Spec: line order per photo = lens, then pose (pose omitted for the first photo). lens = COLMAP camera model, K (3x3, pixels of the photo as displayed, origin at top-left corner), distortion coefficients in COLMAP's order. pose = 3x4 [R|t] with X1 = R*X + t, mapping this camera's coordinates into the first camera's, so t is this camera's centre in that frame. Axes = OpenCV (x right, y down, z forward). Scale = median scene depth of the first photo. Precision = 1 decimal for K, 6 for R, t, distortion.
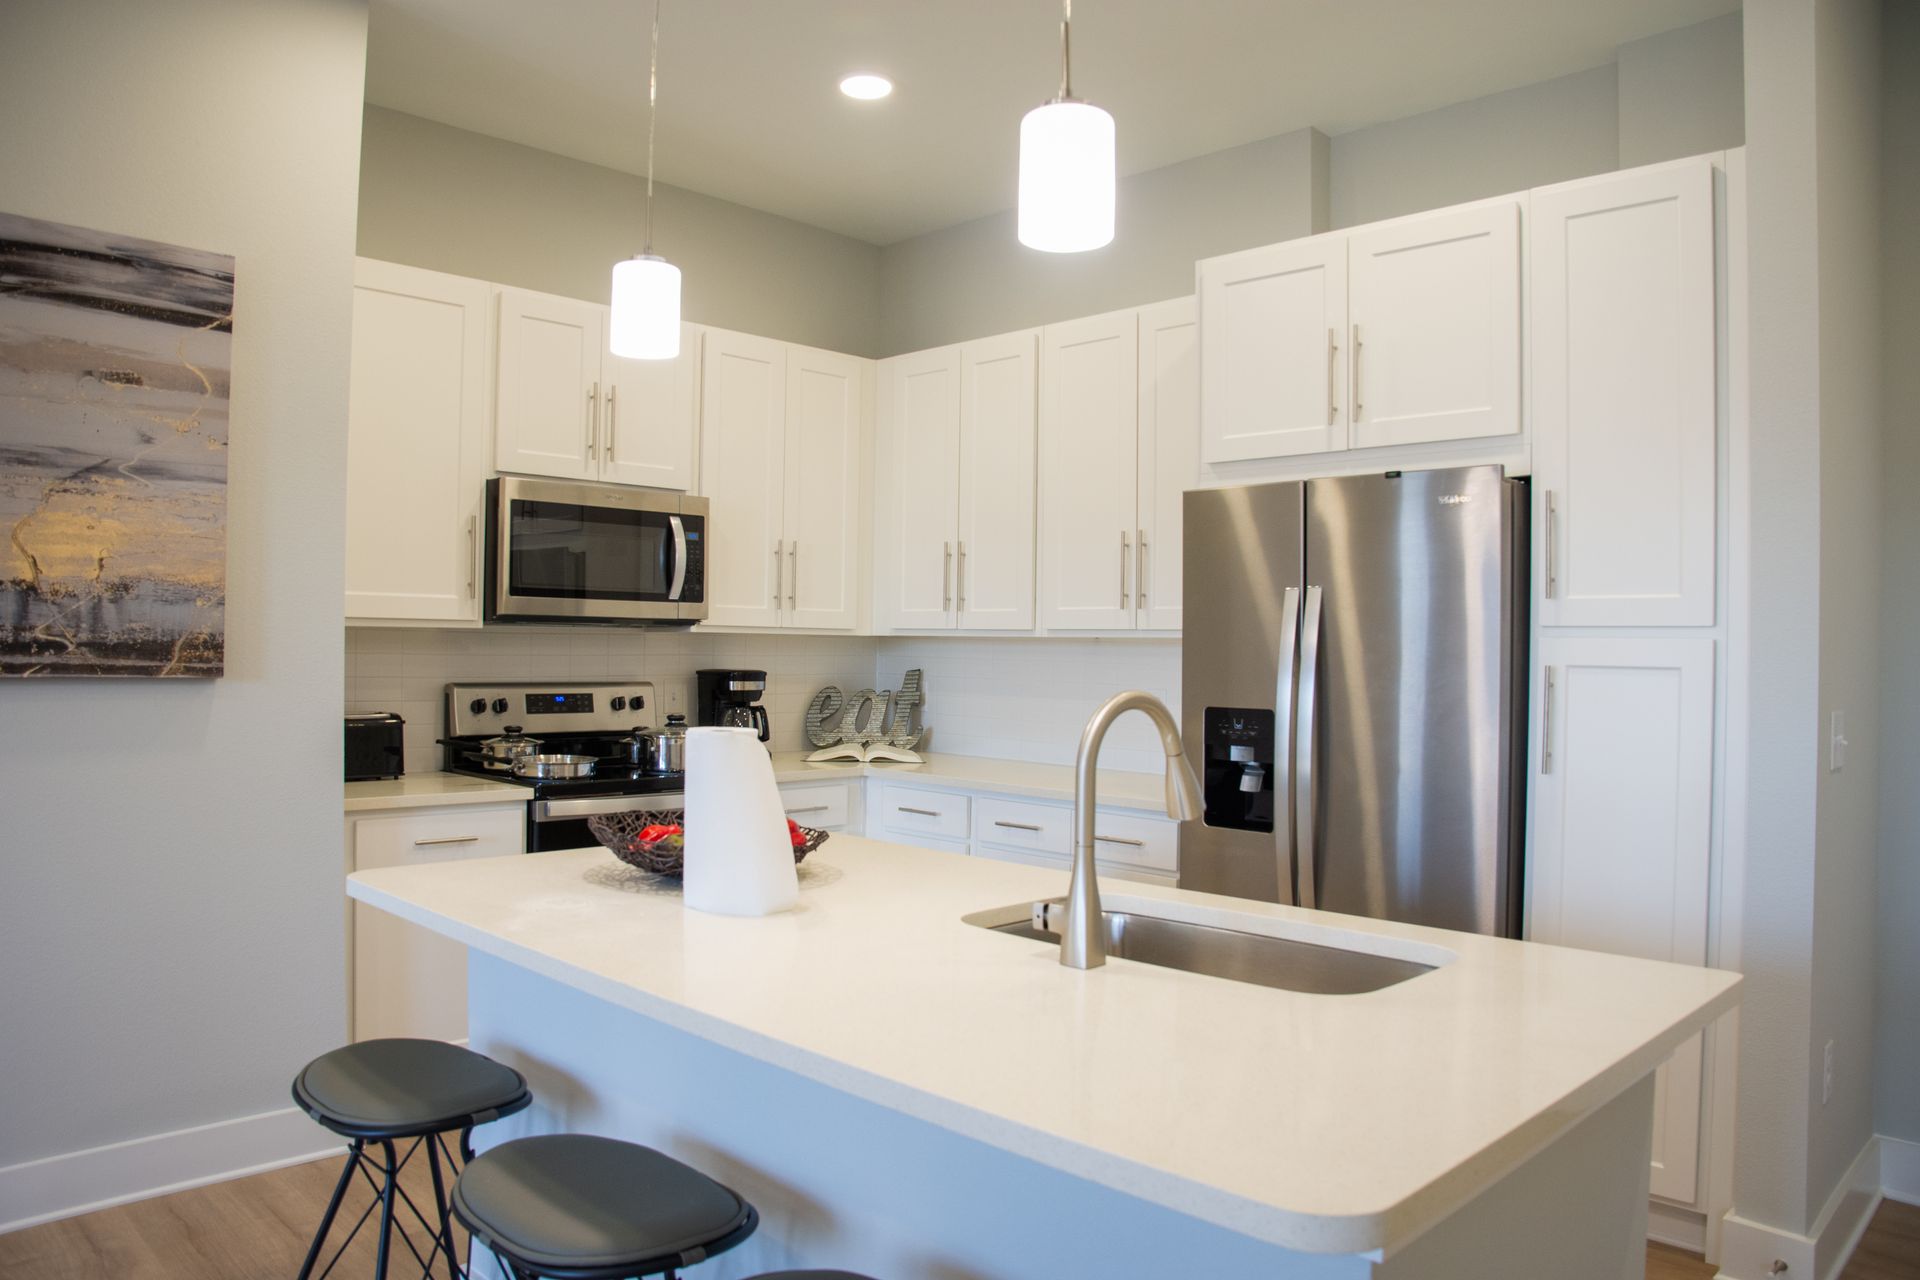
lens RADIAL K [[1348.0, 0, 960.0], [0, 1348.0, 640.0], [0, 0, 1]] dist [-0.125898, 0.063797]
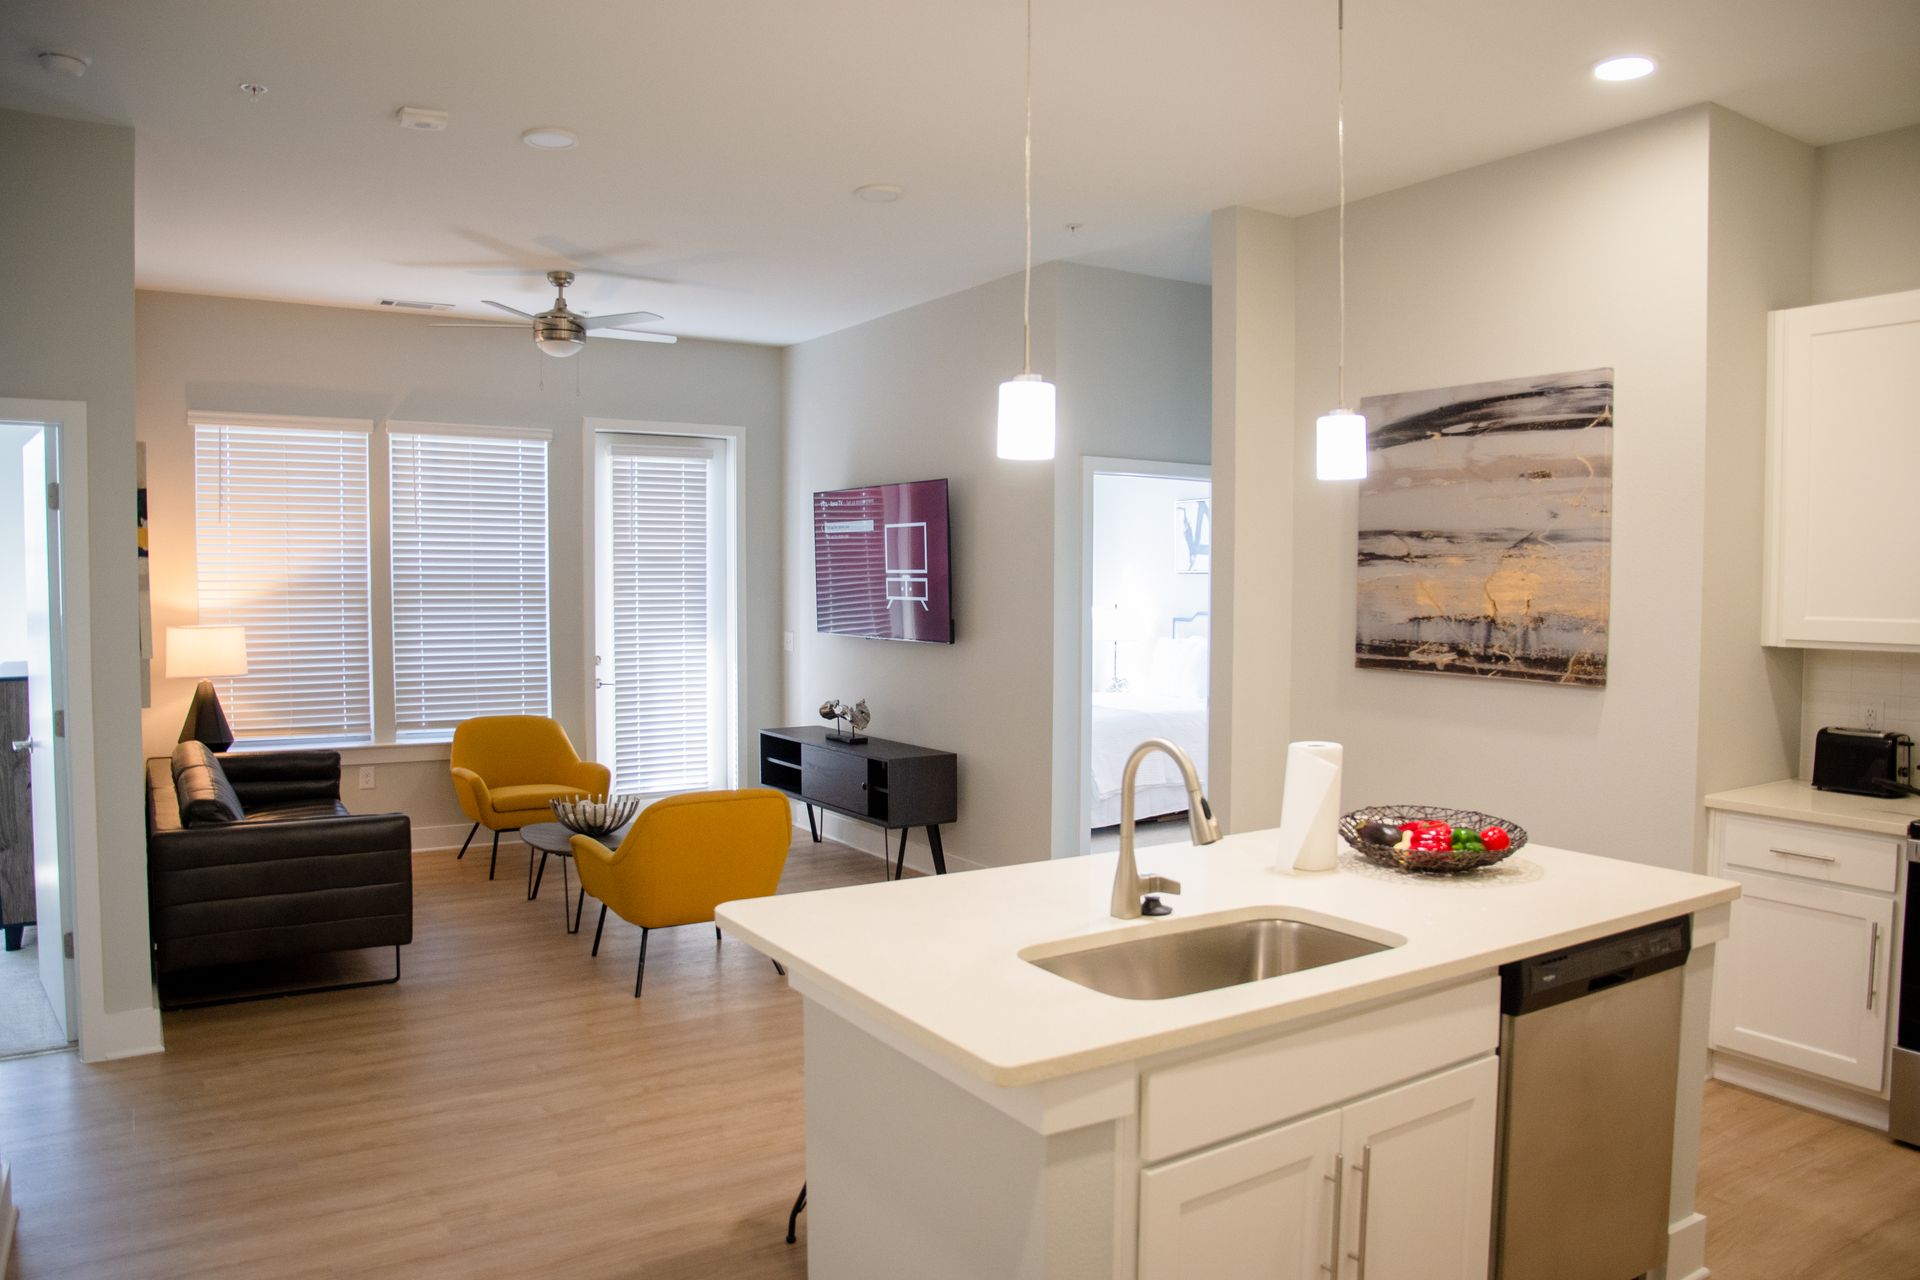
lens RADIAL K [[1348.0, 0, 960.0], [0, 1348.0, 640.0], [0, 0, 1]] dist [-0.125898, 0.063797]
pose [[-0.221729, 0.031124, -0.974612, 0.939575], [-0.003305, 0.999461, 0.032670, -0.064400], [0.975103, 0.010465, -0.221506, 0.693686]]
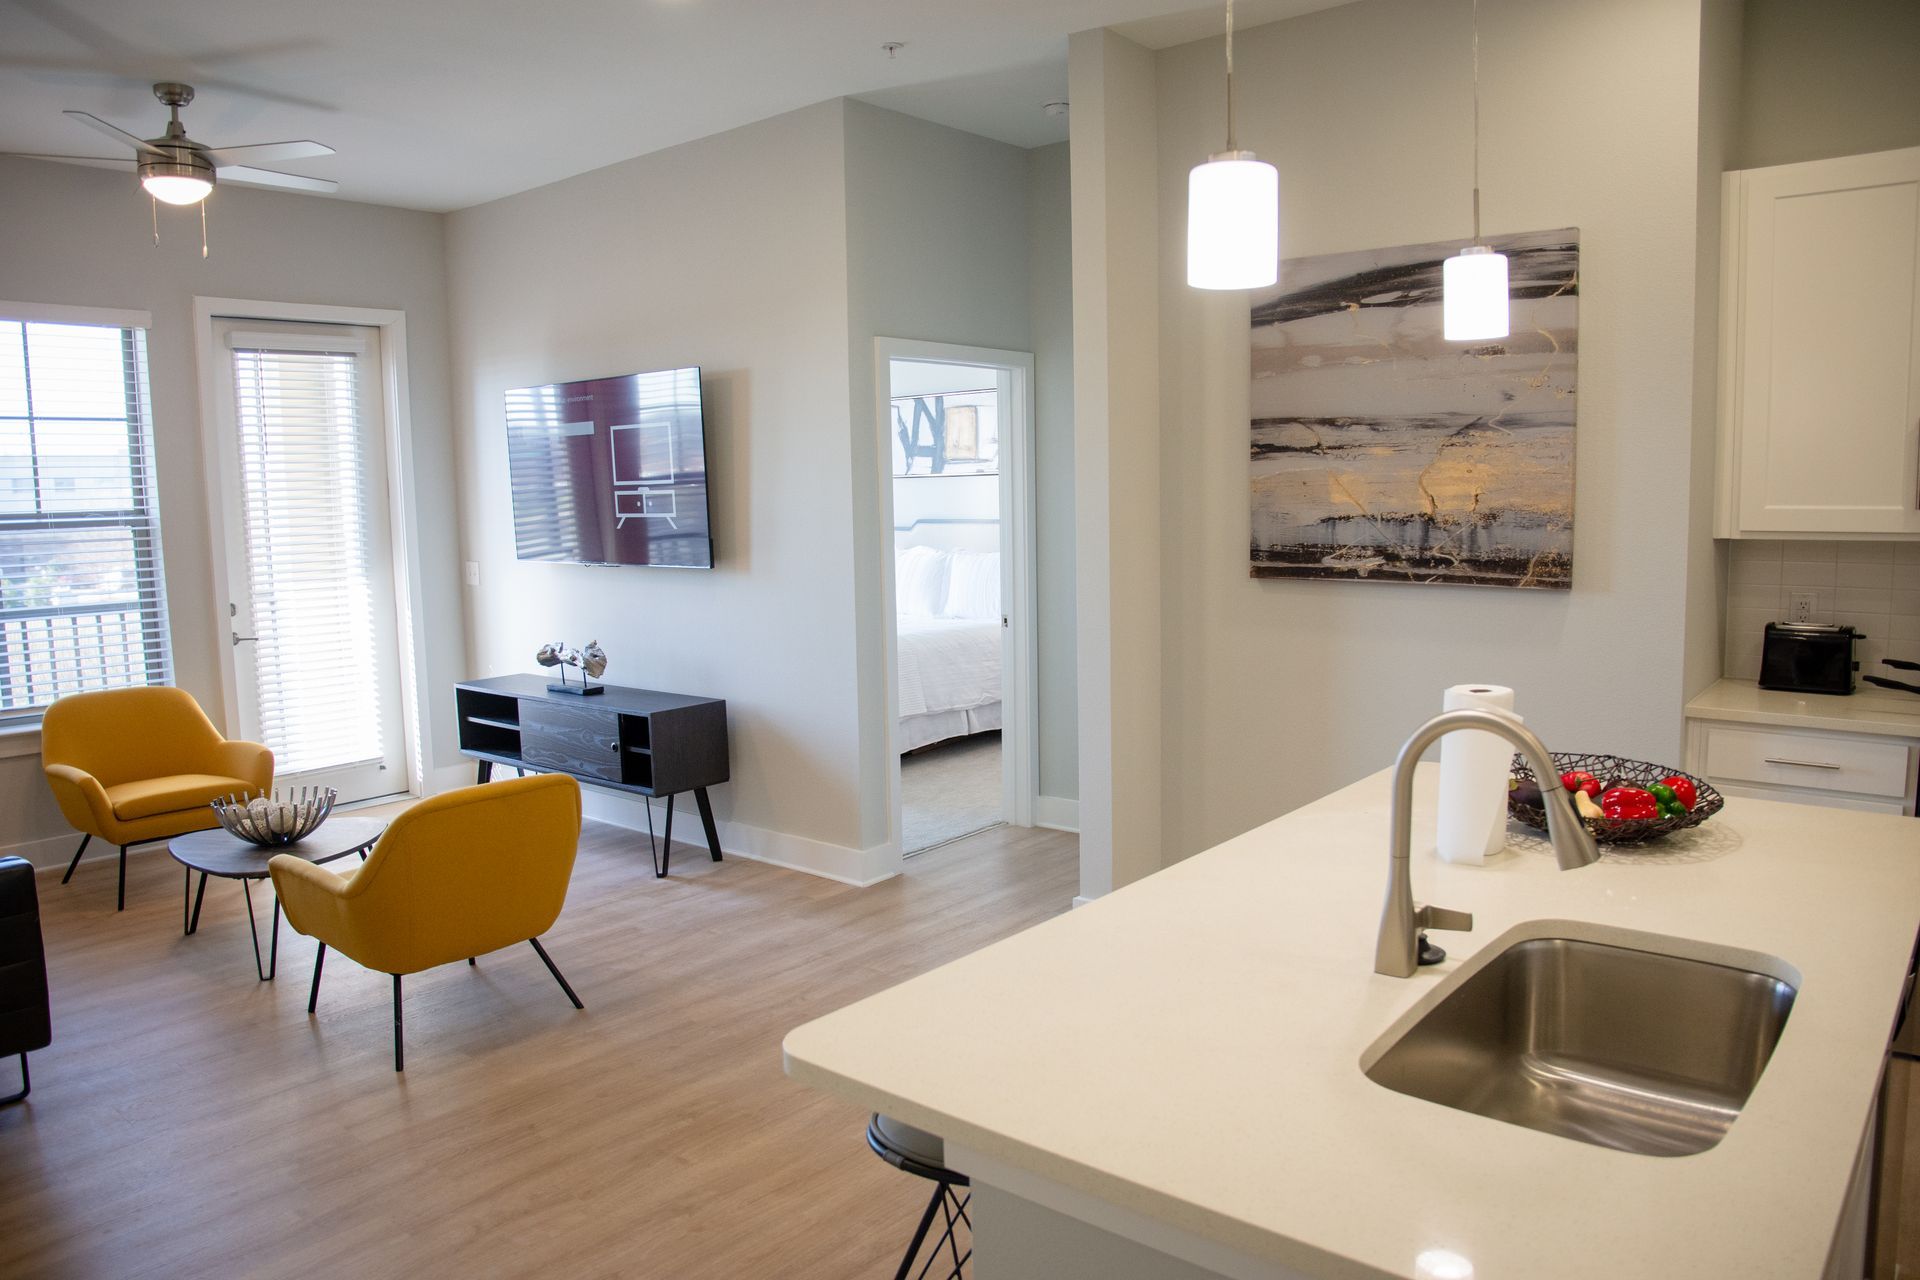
lens RADIAL K [[1348.0, 0, 960.0], [0, 1348.0, 640.0], [0, 0, 1]] dist [-0.125898, 0.063797]
pose [[0.080717, 0.100774, -0.991630, 0.619322], [0.026000, 0.994324, 0.103164, -0.067988], [0.996398, -0.034110, 0.077639, 0.370010]]
